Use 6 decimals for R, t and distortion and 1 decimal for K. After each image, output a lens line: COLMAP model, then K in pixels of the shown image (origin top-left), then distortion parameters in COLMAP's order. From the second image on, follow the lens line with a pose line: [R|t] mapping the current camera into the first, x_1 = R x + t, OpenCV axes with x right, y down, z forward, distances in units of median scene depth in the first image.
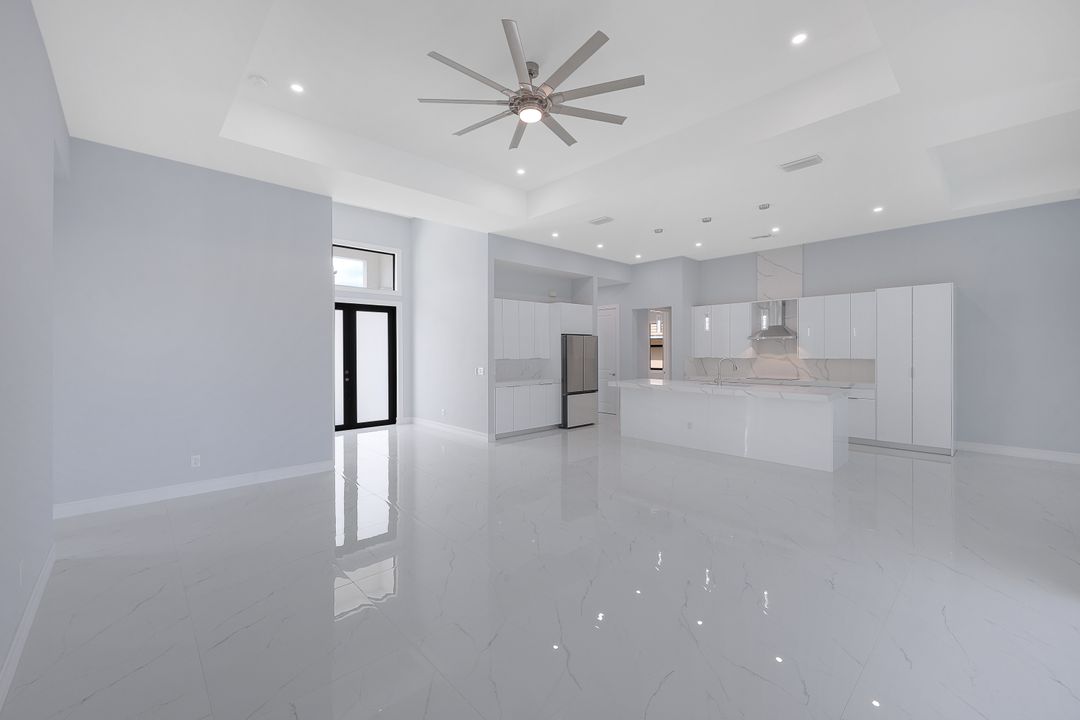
lens RADIAL K [[435.8, 0, 537.8], [0, 435.8, 353.0], [0, 0, 1]] dist [0.001099, -0.000432]
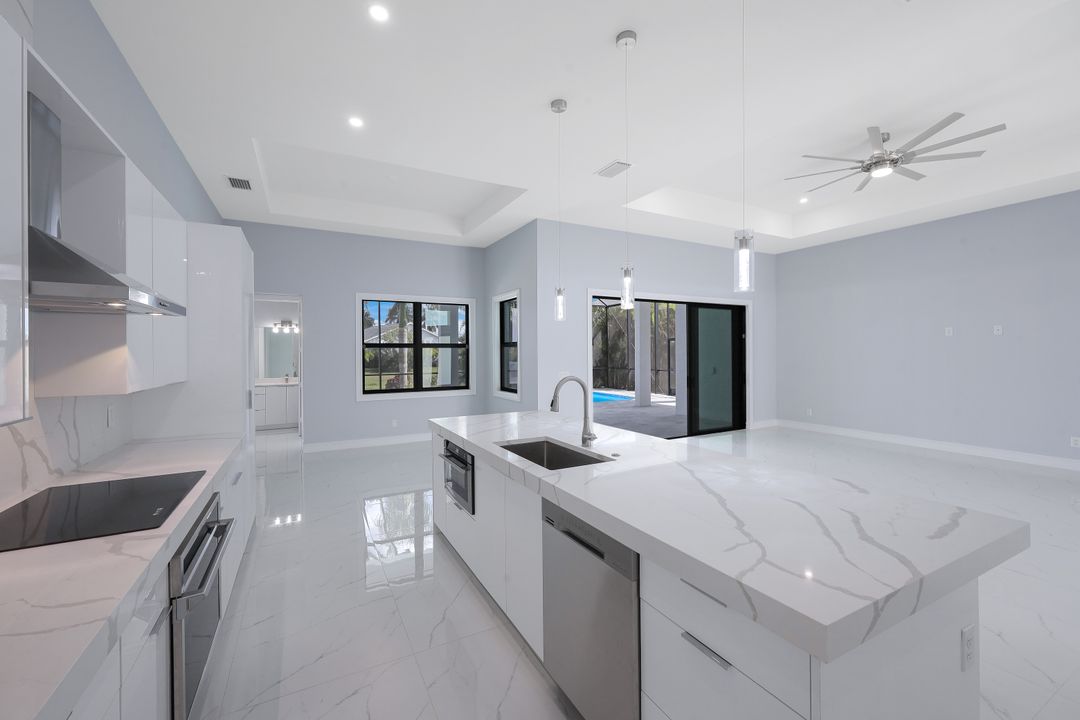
lens RADIAL K [[435.8, 0, 537.8], [0, 435.8, 353.0], [0, 0, 1]] dist [0.001099, -0.000432]
pose [[-0.966343, 0.011870, 0.256983, 0.289636], [0.012996, 0.999912, 0.002684, -0.008068], [-0.256928, 0.005933, -0.966412, 1.122441]]
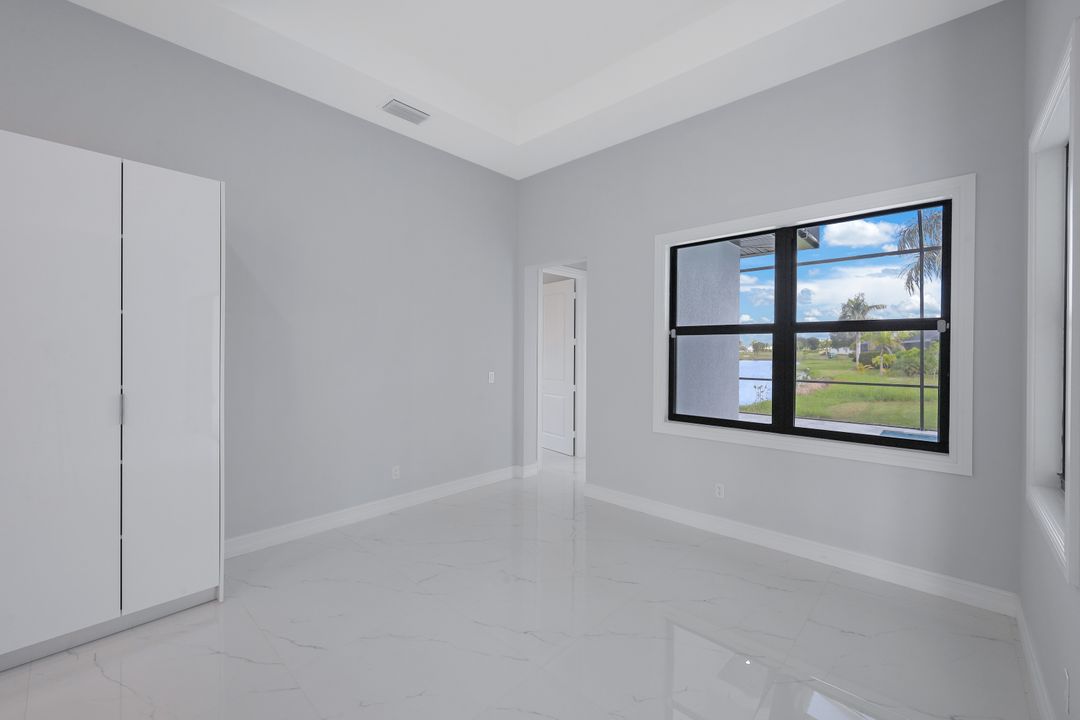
lens RADIAL K [[442.2, 0, 535.9], [0, 442.2, 351.5], [0, 0, 1]] dist [-0.006349, 0.000040]
pose [[-0.064304, 0.001328, 0.997929, 0.382253], [-0.002108, 0.999997, -0.001466, -0.001688], [-0.997928, -0.002197, -0.064301, 0.542402]]
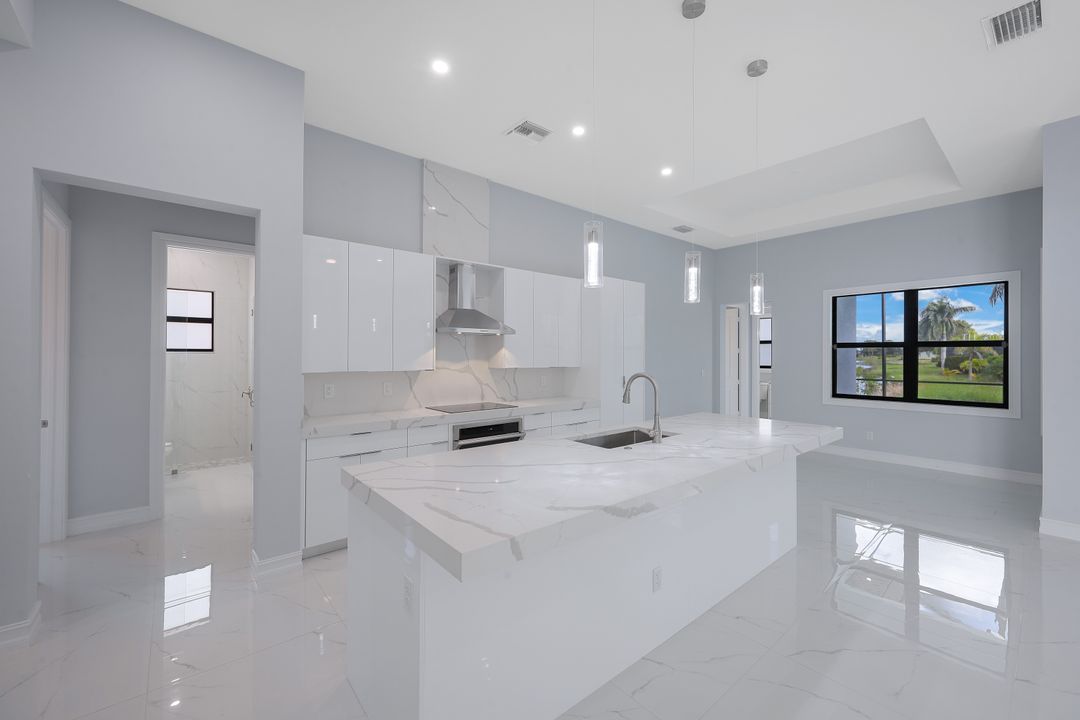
lens RADIAL K [[435.8, 0, 537.8], [0, 435.8, 353.0], [0, 0, 1]] dist [0.001099, -0.000432]
pose [[0.051841, 0.009205, 0.998613, 0.006808], [-0.000712, 0.999958, -0.009181, -0.003100], [-0.998655, -0.000235, 0.051845, 0.877631]]
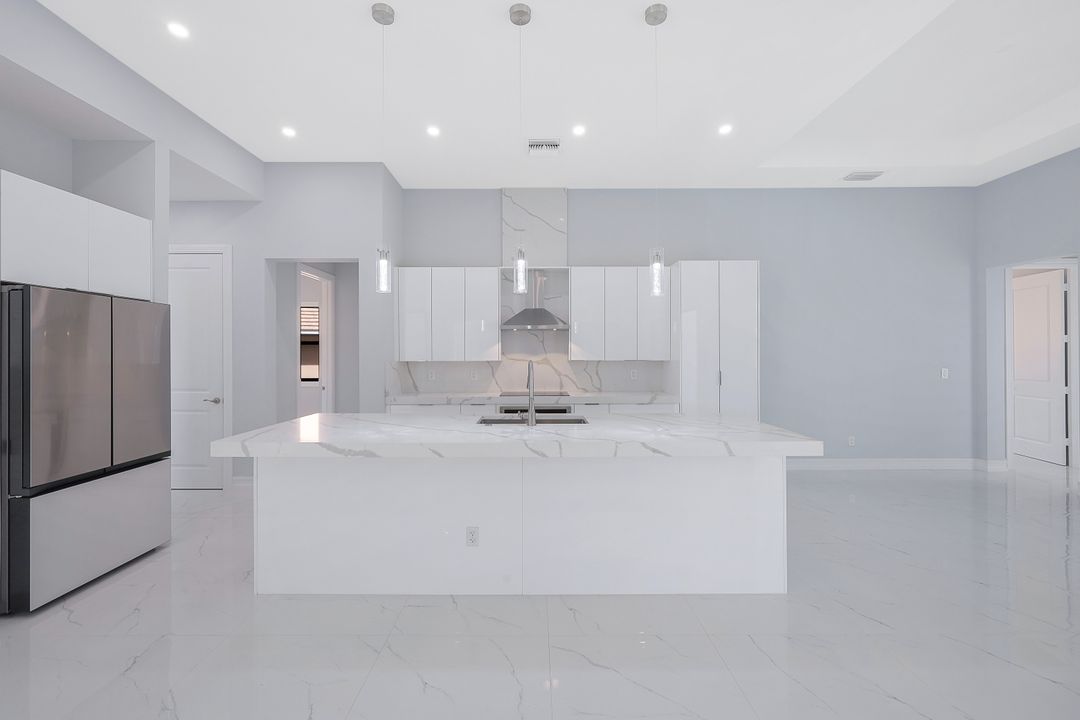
lens RADIAL K [[442.0, 0, 536.5], [0, 442.0, 352.1], [0, 0, 1]] dist [0.001769, 0.000262]
pose [[0.677882, 0.005267, 0.735152, 0.079474], [0.002267, 0.999955, -0.009255, 0.005478], [-0.735167, 0.007940, 0.677840, 0.564382]]
